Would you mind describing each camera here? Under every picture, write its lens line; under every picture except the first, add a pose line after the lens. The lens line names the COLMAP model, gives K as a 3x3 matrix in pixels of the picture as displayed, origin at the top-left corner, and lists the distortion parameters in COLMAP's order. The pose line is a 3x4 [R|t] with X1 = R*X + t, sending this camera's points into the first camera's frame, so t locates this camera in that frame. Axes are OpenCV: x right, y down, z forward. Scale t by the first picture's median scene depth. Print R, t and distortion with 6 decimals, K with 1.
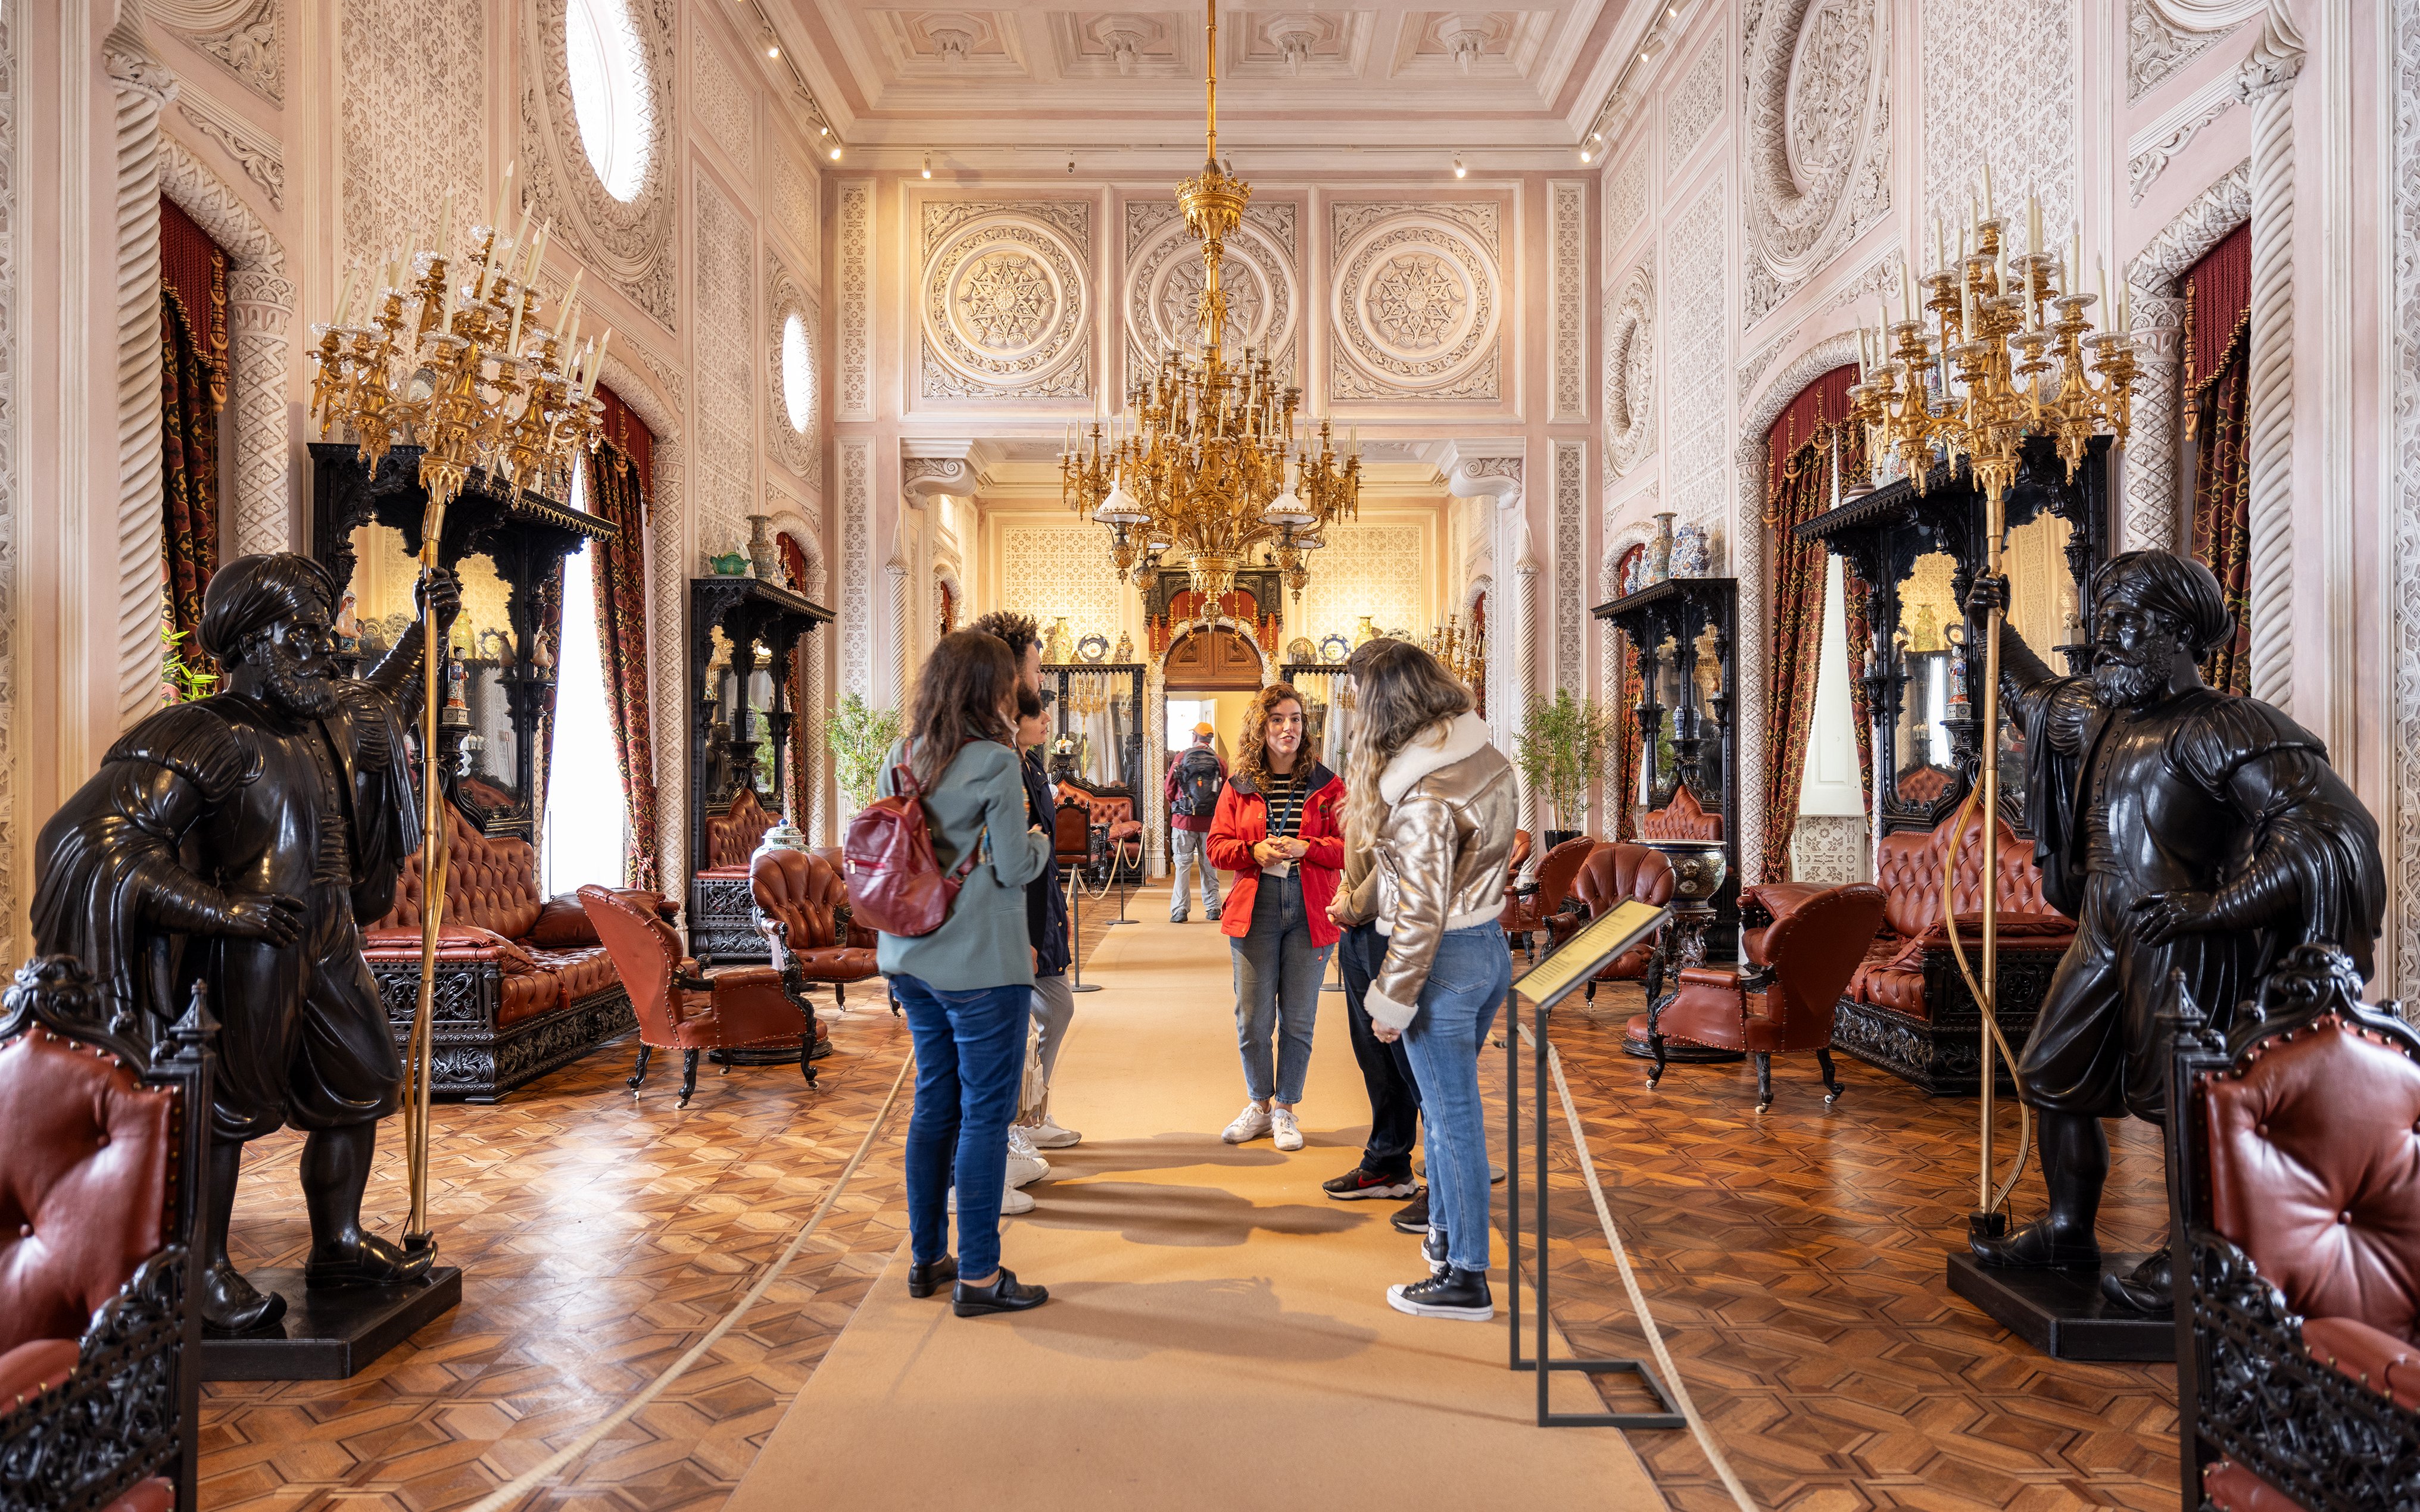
lens RADIAL K [[7190.3, 0, 1210.0], [0, 7190.3, 756.0], [0, 0, 1]] dist [-0.019356, 0.460083]
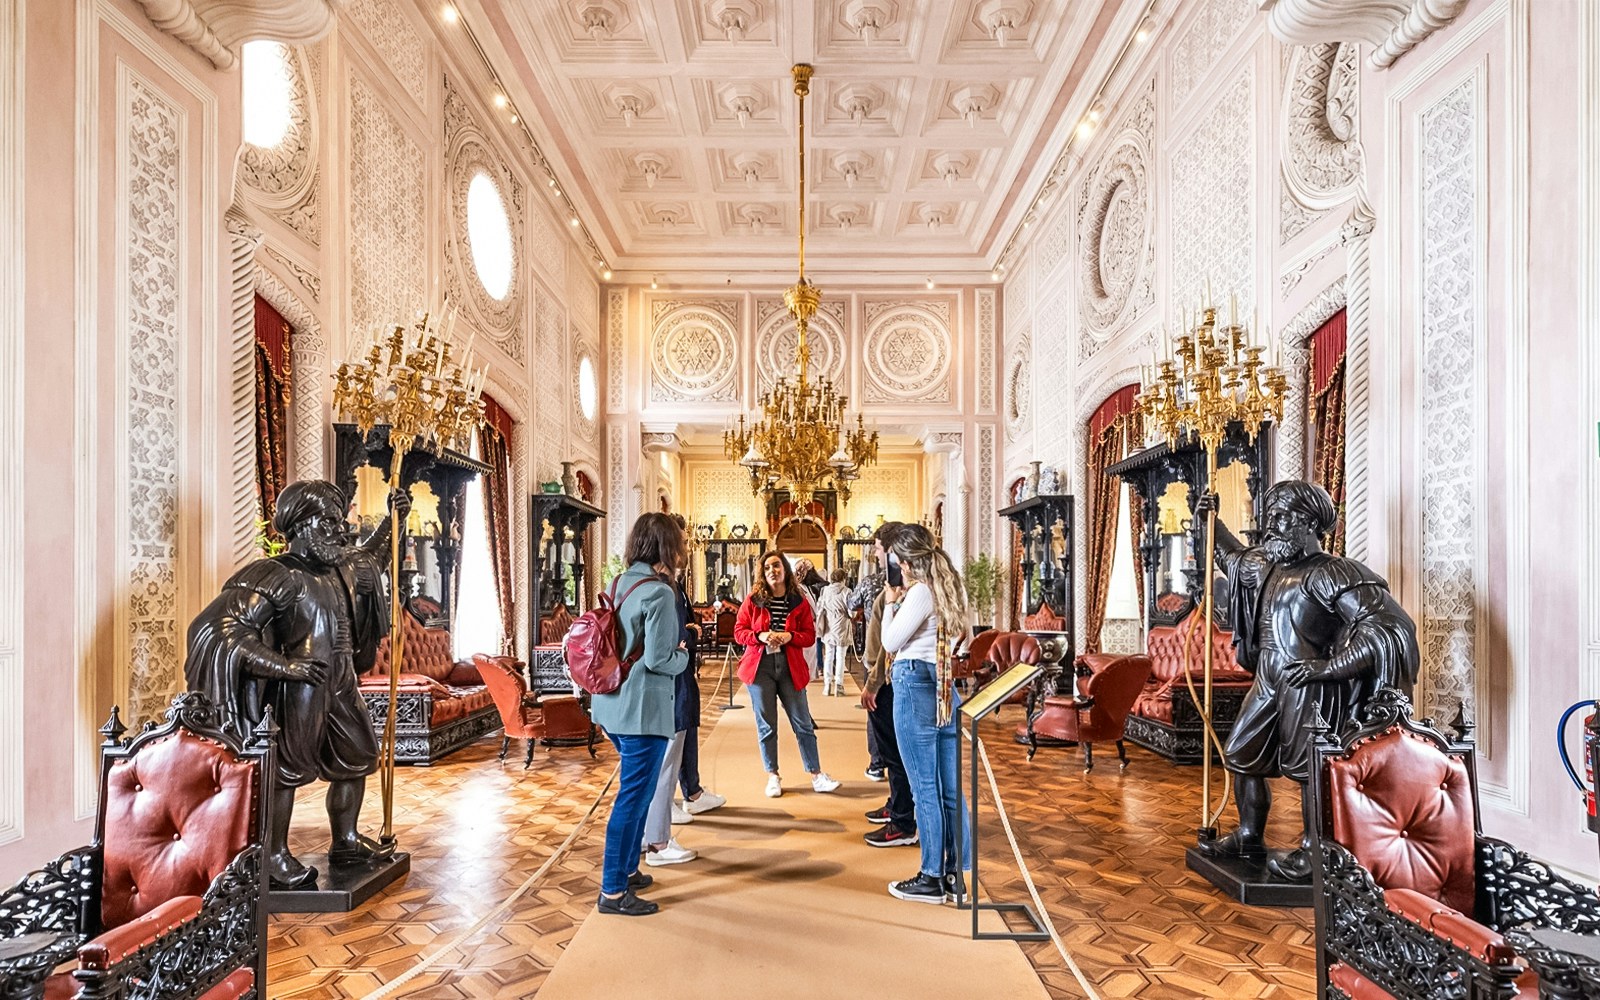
lens RADIAL K [[4754.7, 0, 800.0], [0, 4754.7, 500.0], [0, 0, 1]] dist [-0.019356, 0.460083]
pose [[0.999986, 0.001917, -0.004891, 0.006037], [-0.002012, 0.999806, -0.019588, 0.001647], [0.004852, 0.019598, 0.999796, -0.271906]]
